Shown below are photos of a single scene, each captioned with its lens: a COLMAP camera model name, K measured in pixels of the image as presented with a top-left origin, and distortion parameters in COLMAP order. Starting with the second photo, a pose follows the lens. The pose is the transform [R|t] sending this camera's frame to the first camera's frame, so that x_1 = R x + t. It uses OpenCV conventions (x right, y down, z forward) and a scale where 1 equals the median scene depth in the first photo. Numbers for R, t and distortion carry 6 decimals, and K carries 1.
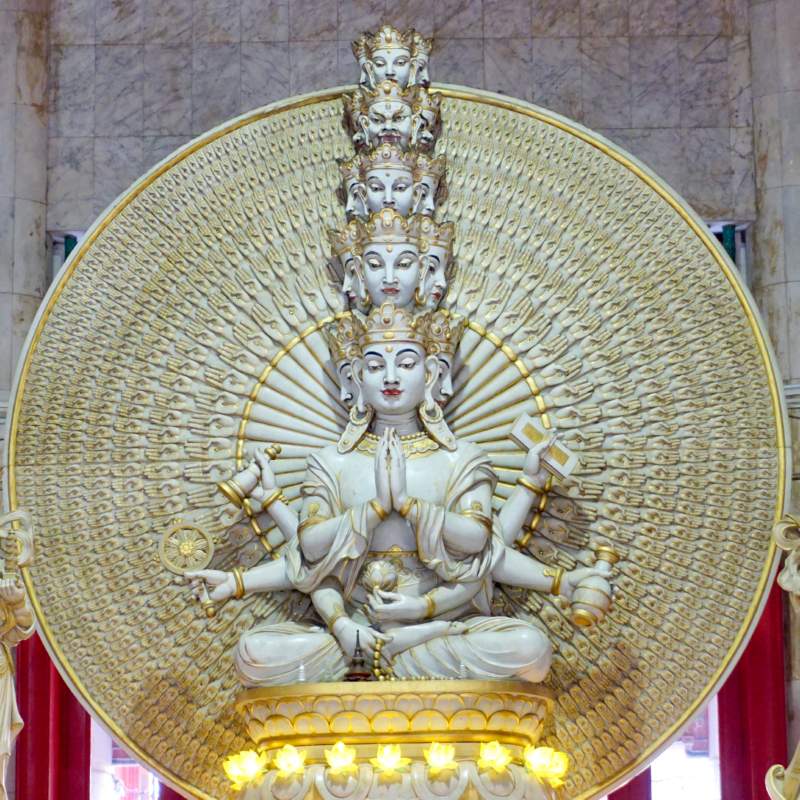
lens RADIAL K [[3057.5, 0, 405.6], [0, 3057.5, 403.5], [0, 0, 1]] dist [-0.091038, 0.000000]
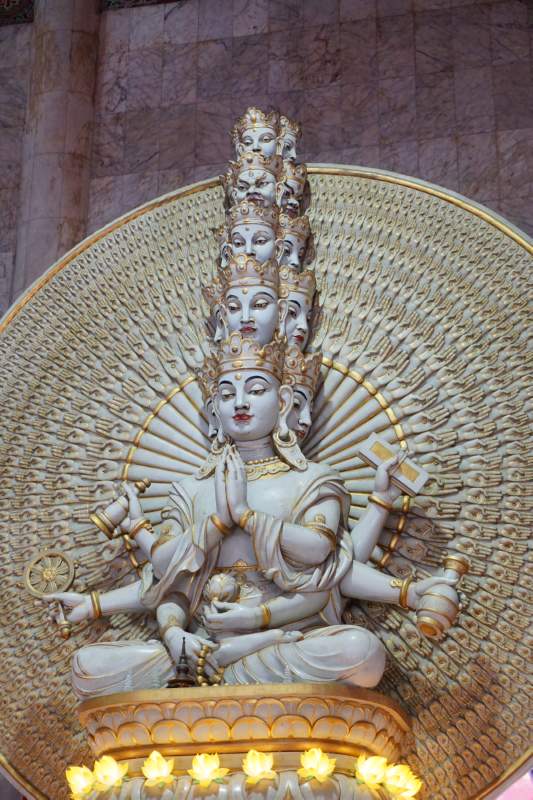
lens RADIAL K [[1581.4, 0, 270.4], [0, 1581.4, 394.6], [0, 0, 1]] dist [0.008275, 0.000000]
pose [[0.976451, -0.065248, -0.205636, 0.112921], [0.026982, 0.982619, -0.183662, 0.085430], [0.214046, 0.173788, 0.961240, 0.470172]]
